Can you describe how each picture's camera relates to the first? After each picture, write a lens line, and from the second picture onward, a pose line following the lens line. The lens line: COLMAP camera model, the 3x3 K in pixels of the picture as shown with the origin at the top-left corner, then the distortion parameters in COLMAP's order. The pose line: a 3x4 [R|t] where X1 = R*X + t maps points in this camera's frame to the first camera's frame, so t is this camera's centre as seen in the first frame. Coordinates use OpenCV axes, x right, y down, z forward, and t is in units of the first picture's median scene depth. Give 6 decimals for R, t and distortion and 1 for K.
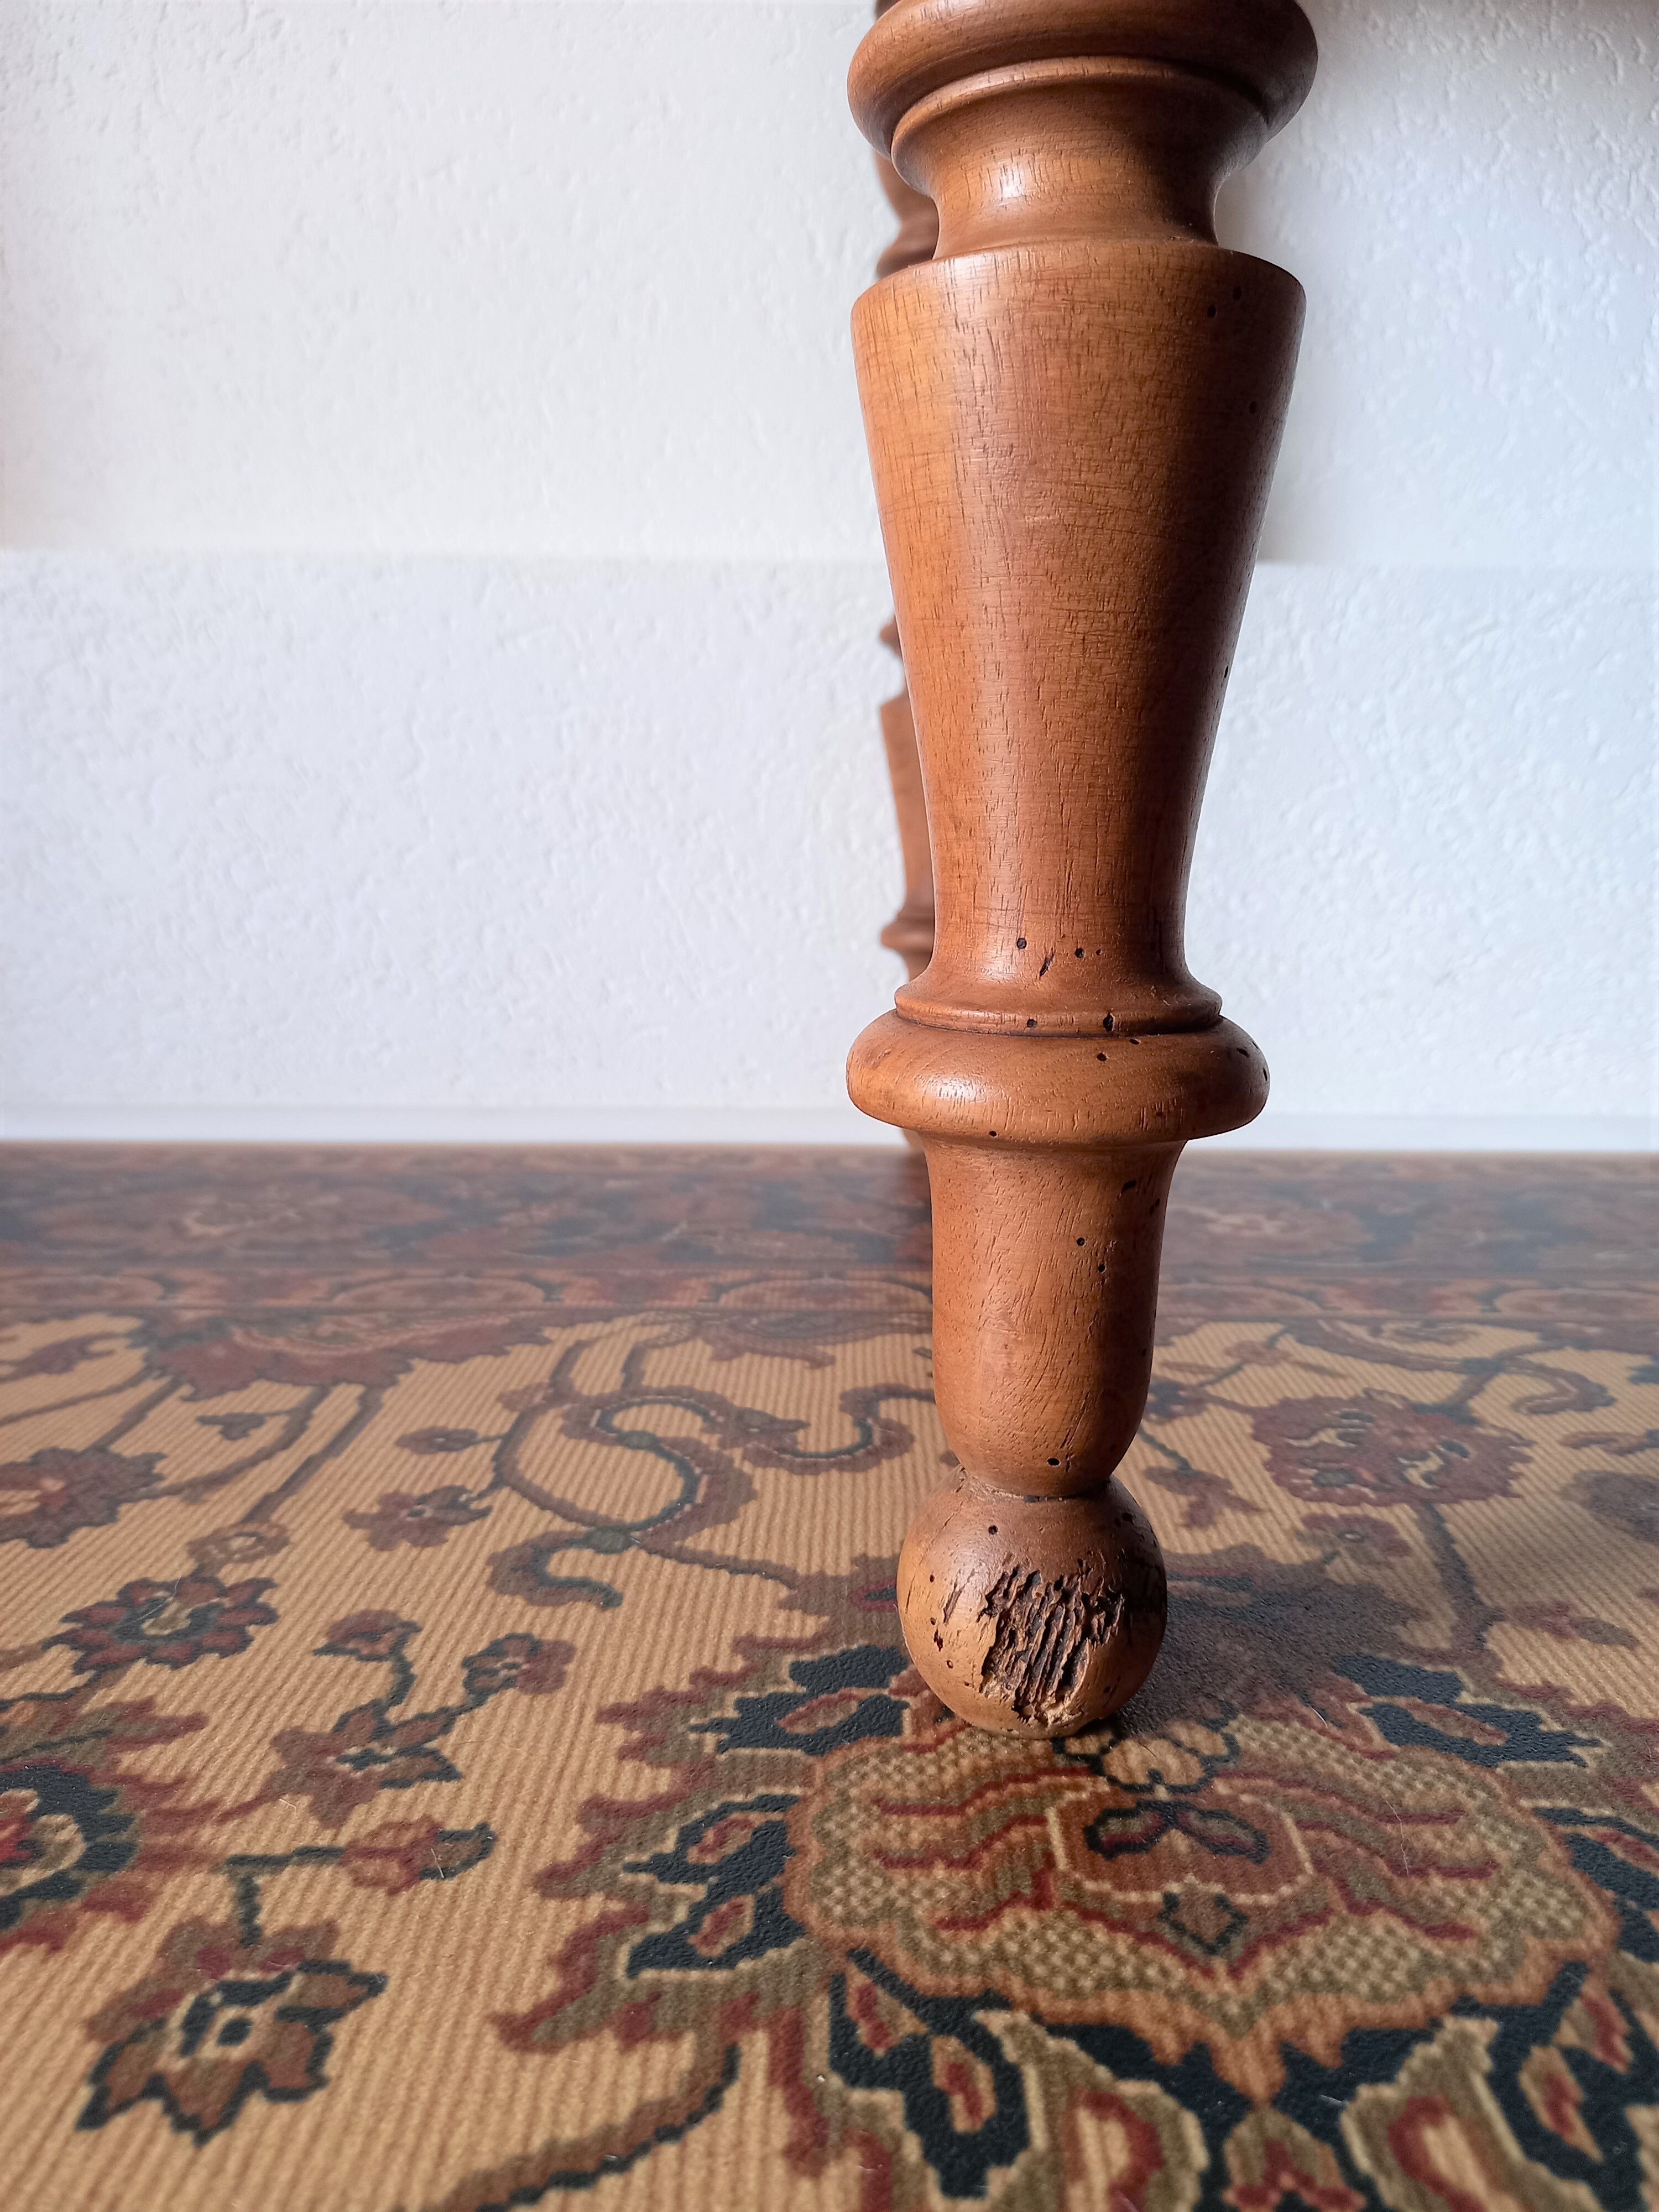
lens RADIAL K [[1645.4, 0, 806.5], [0, 1645.4, 1116.5], [0, 0, 1]] dist [0.026747, -0.016472]
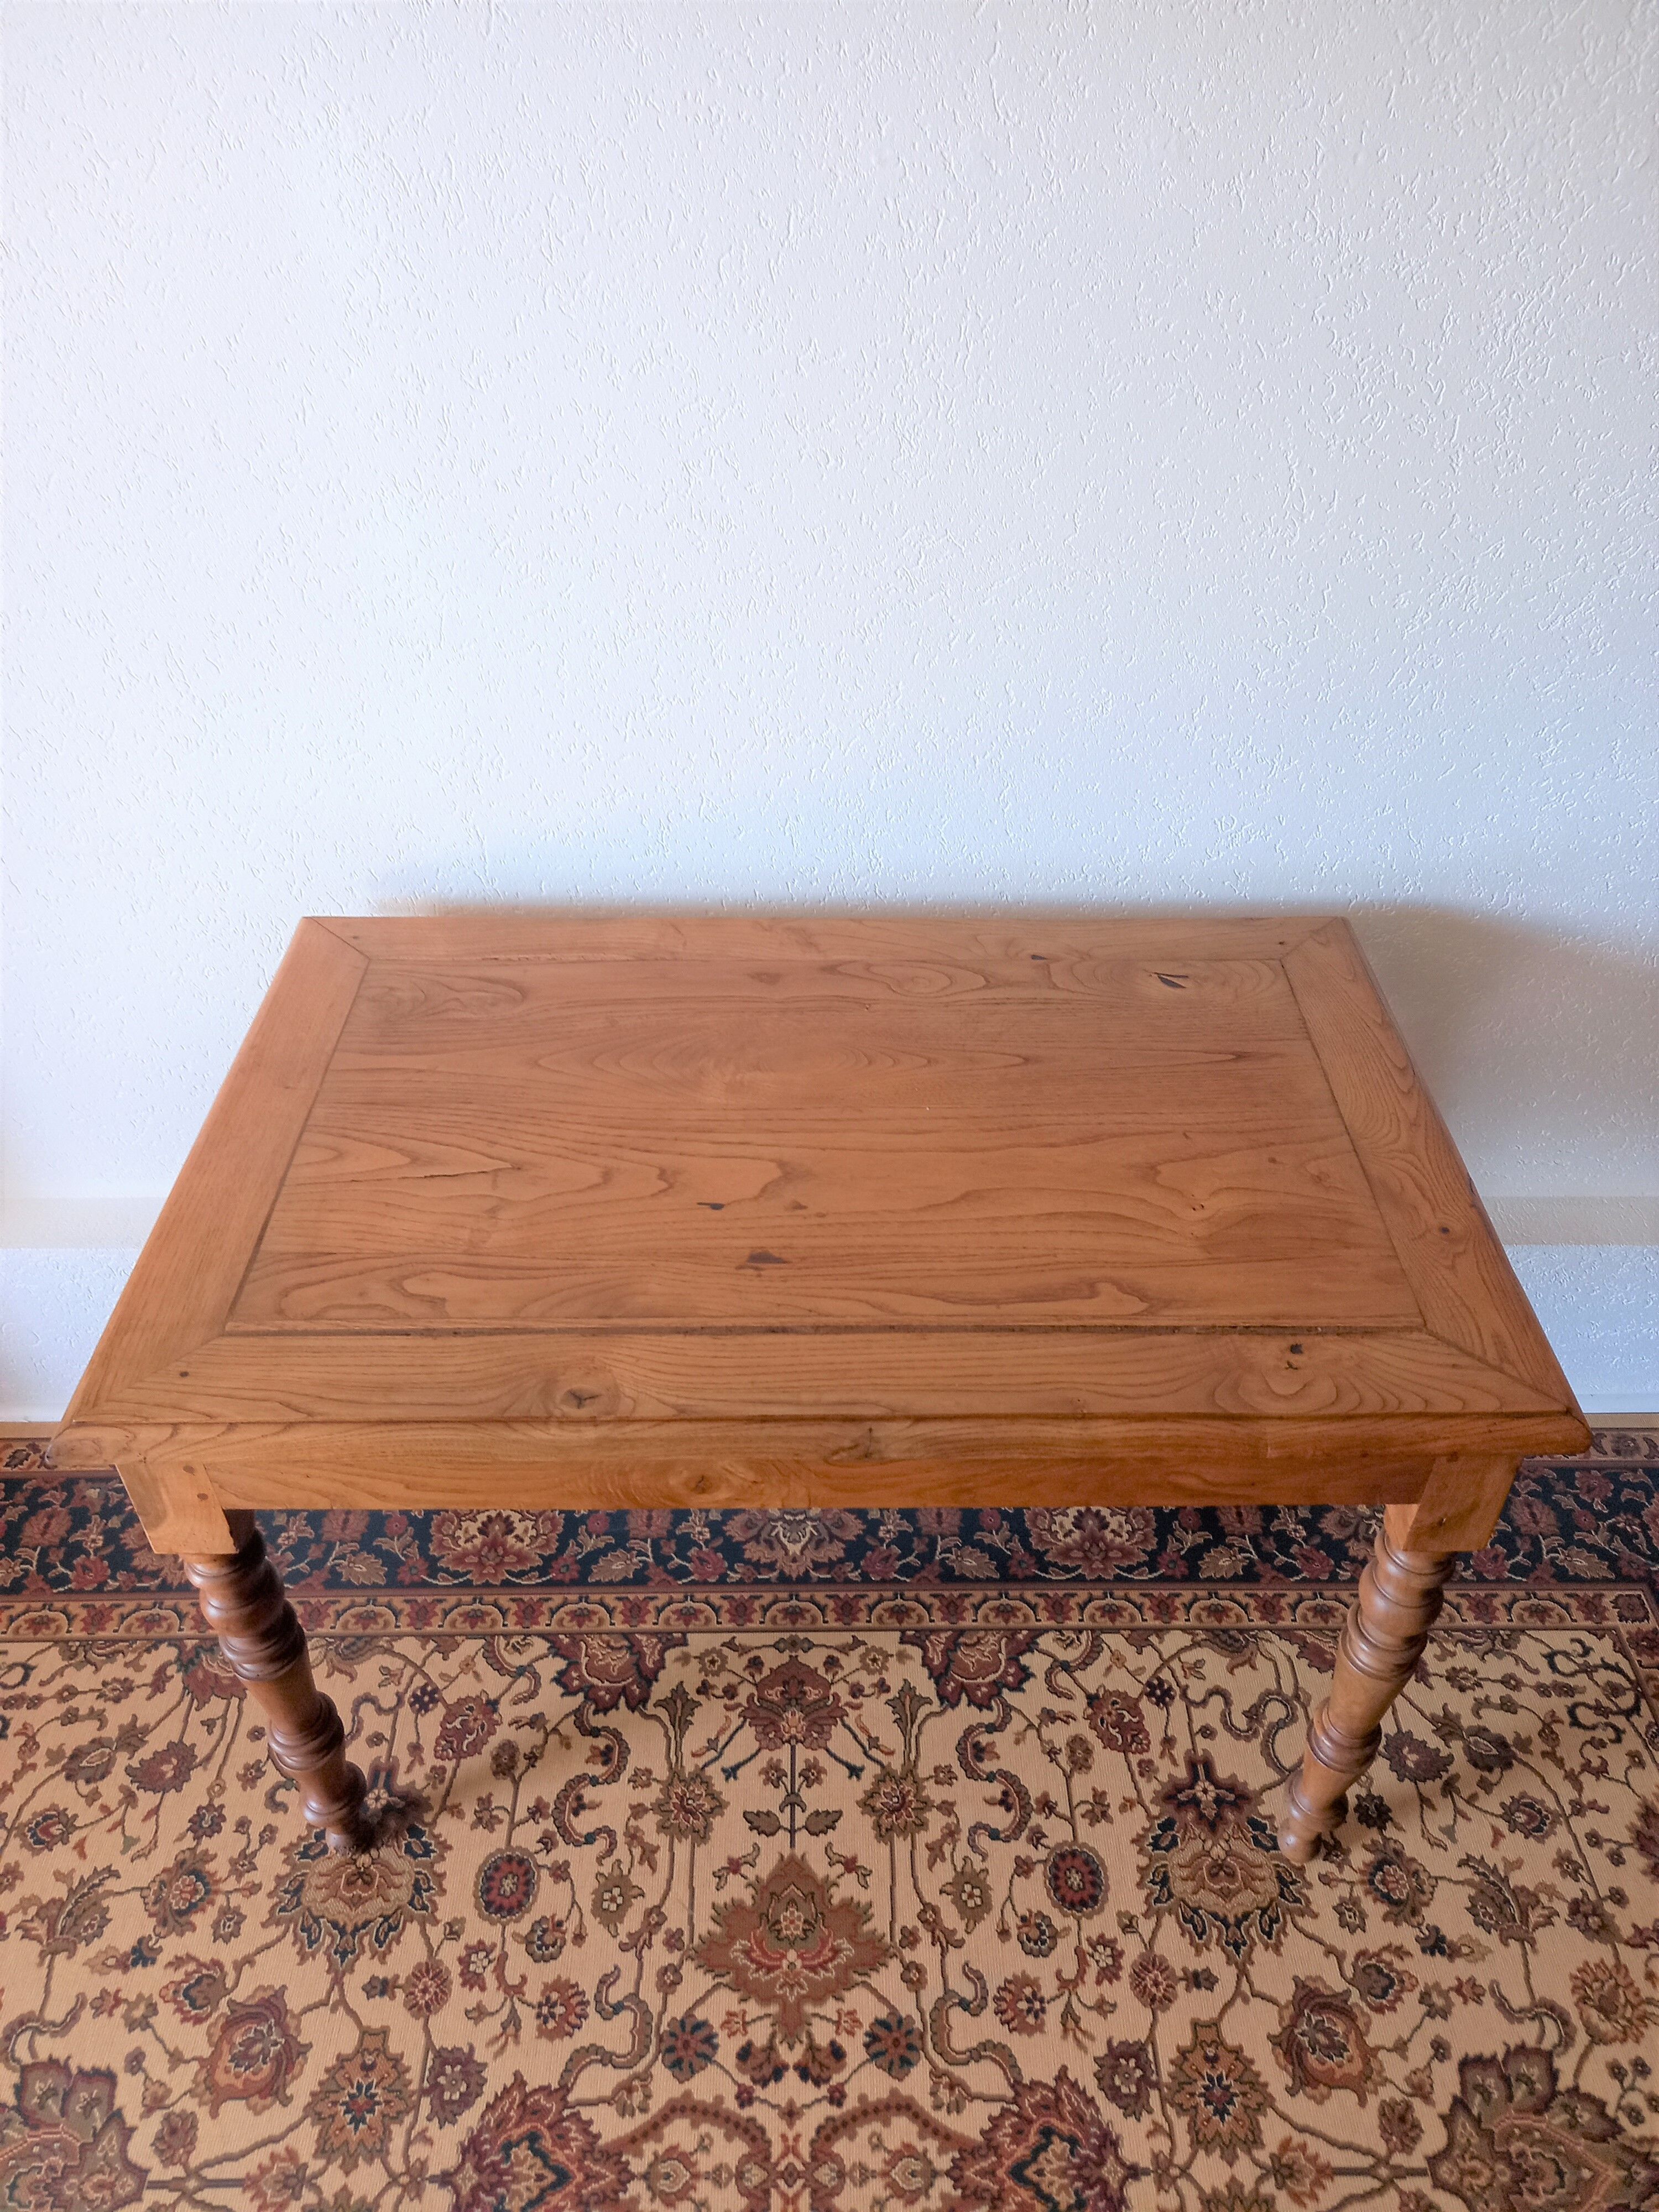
lens RADIAL K [[1645.4, 0, 811.8], [0, 1645.4, 1113.5], [0, 0, 1]] dist [0.026747, -0.016472]
pose [[0.999548, -0.026800, 0.013646, 1.430139], [0.015780, 0.853653, 0.520603, -4.007230], [-0.025601, -0.520152, 0.853690, -2.253170]]
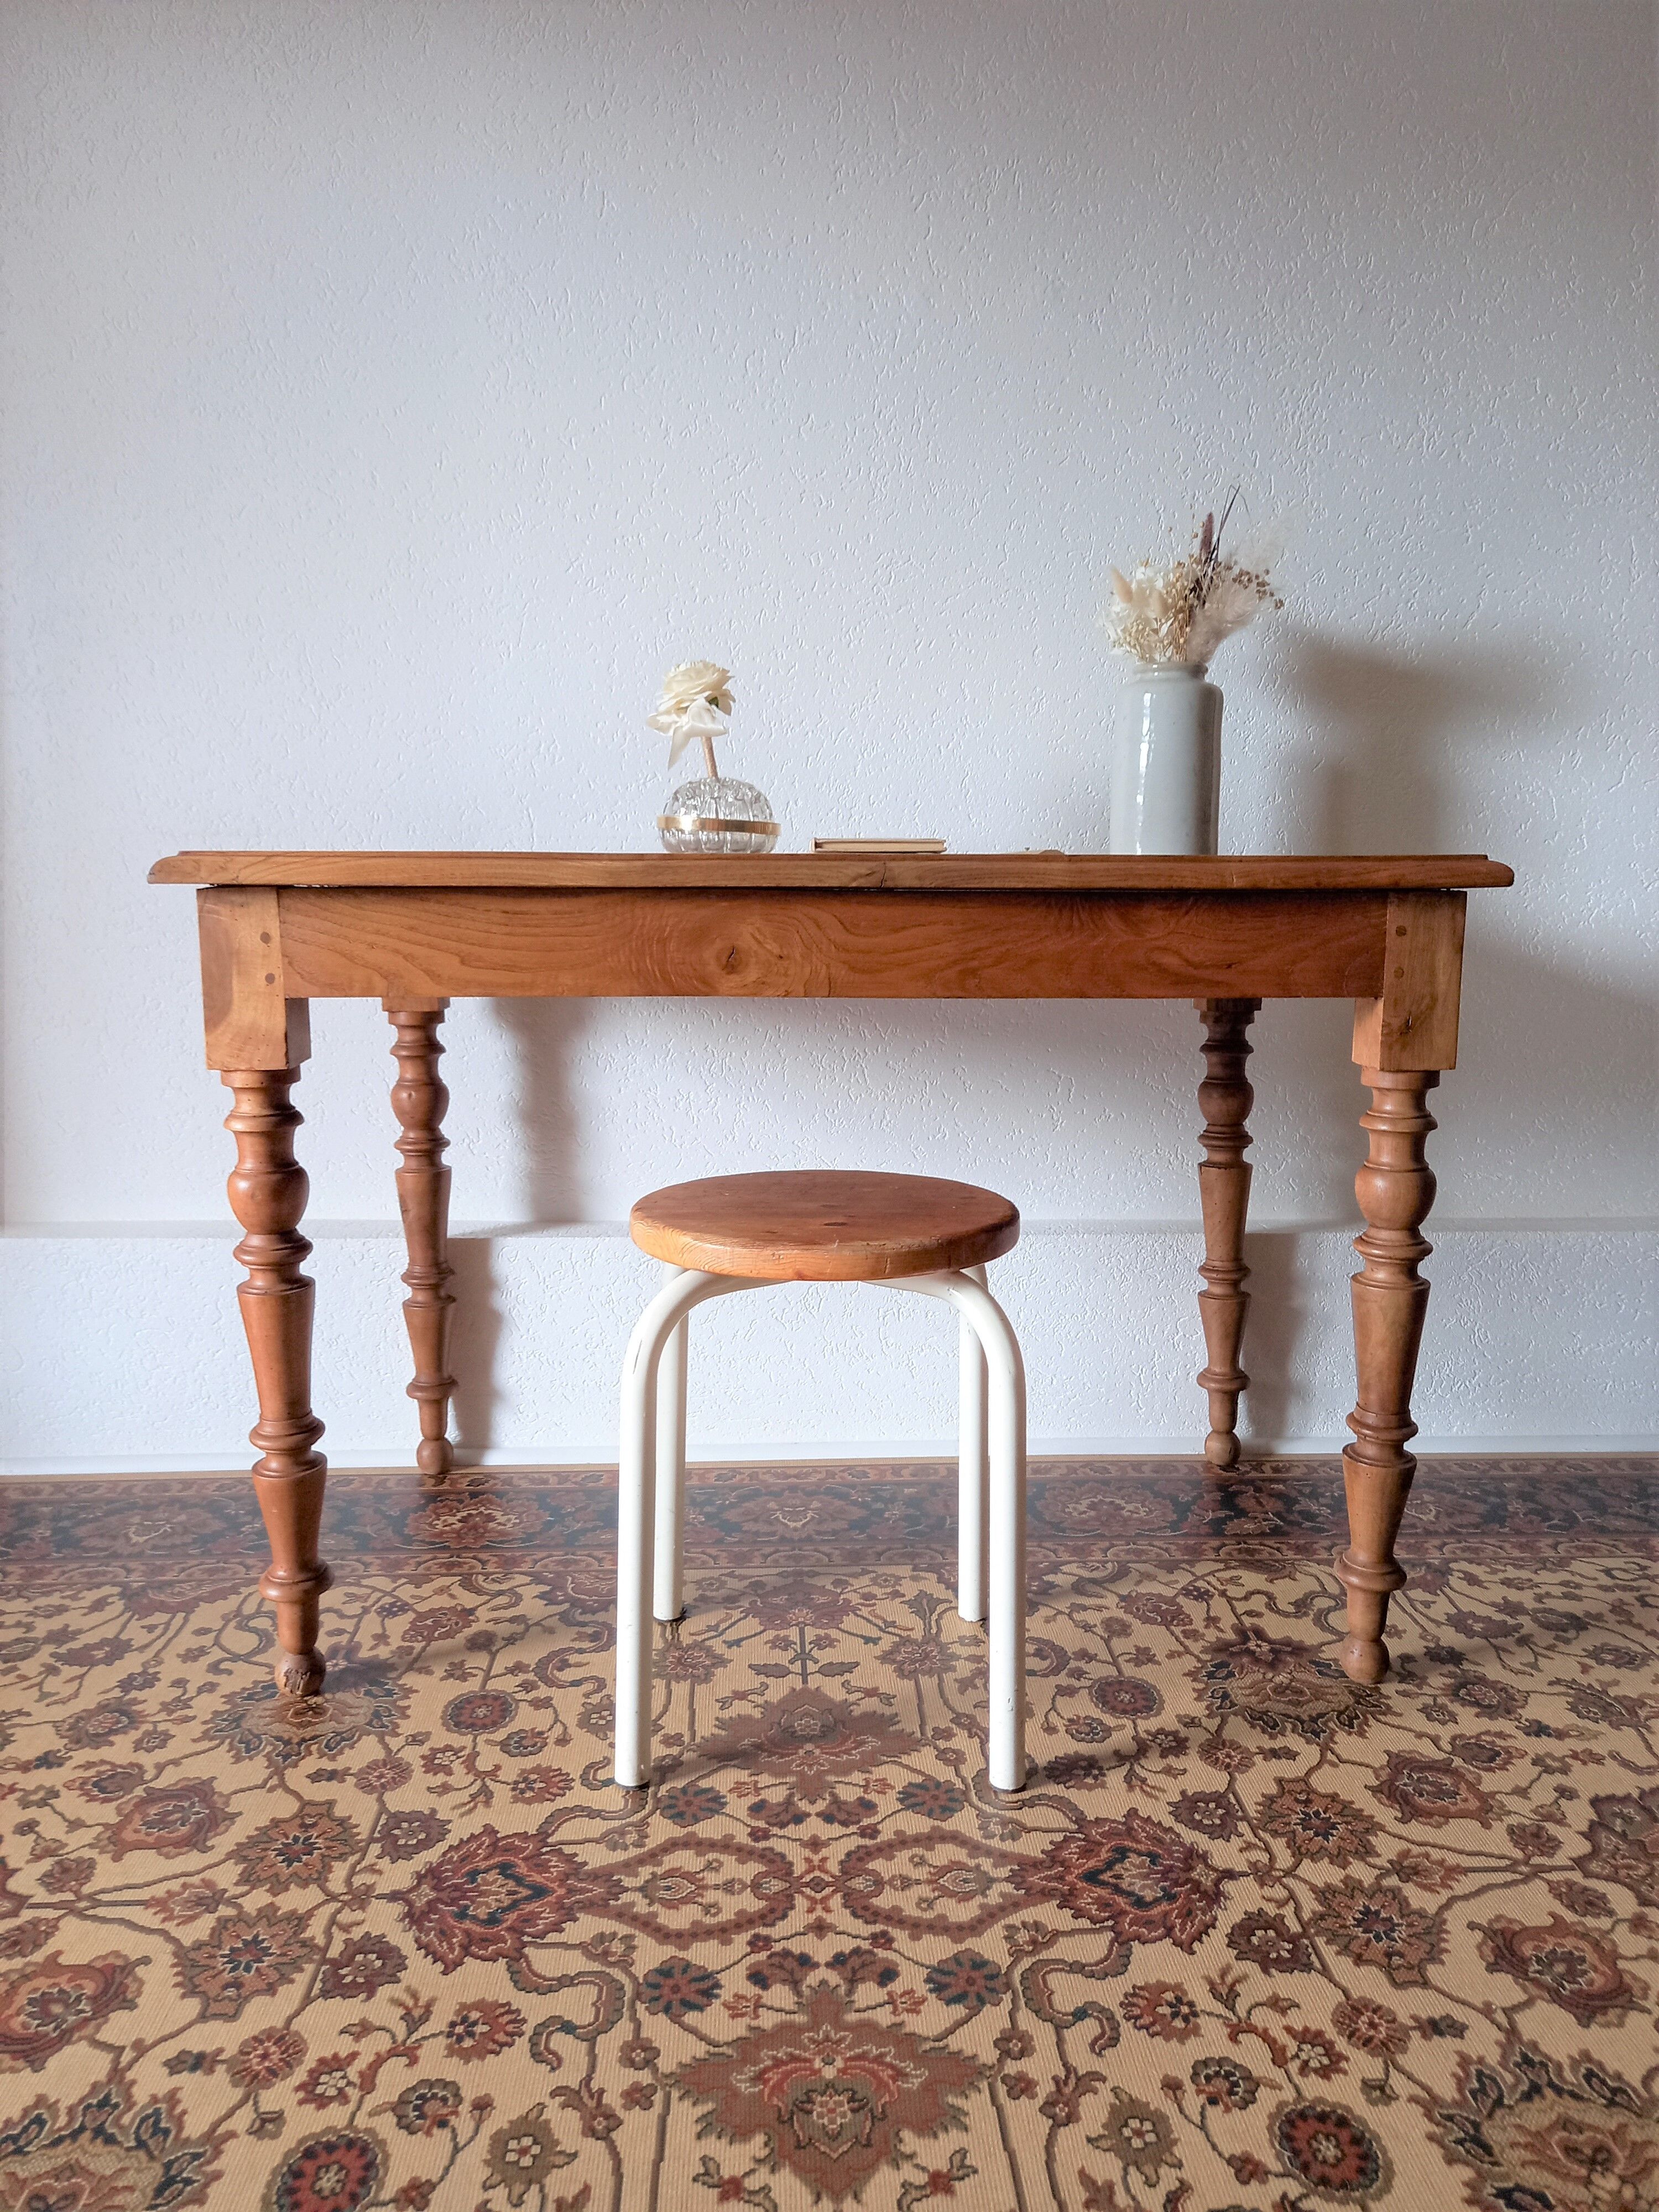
lens RADIAL K [[1645.4, 0, 811.7], [0, 1645.4, 1105.9], [0, 0, 1]] dist [0.026747, -0.016472]
pose [[0.998204, -0.017299, 0.057352, 1.182447], [0.017377, 0.999849, -0.000861, -1.187749], [-0.057329, 0.001856, 0.998354, -3.503822]]
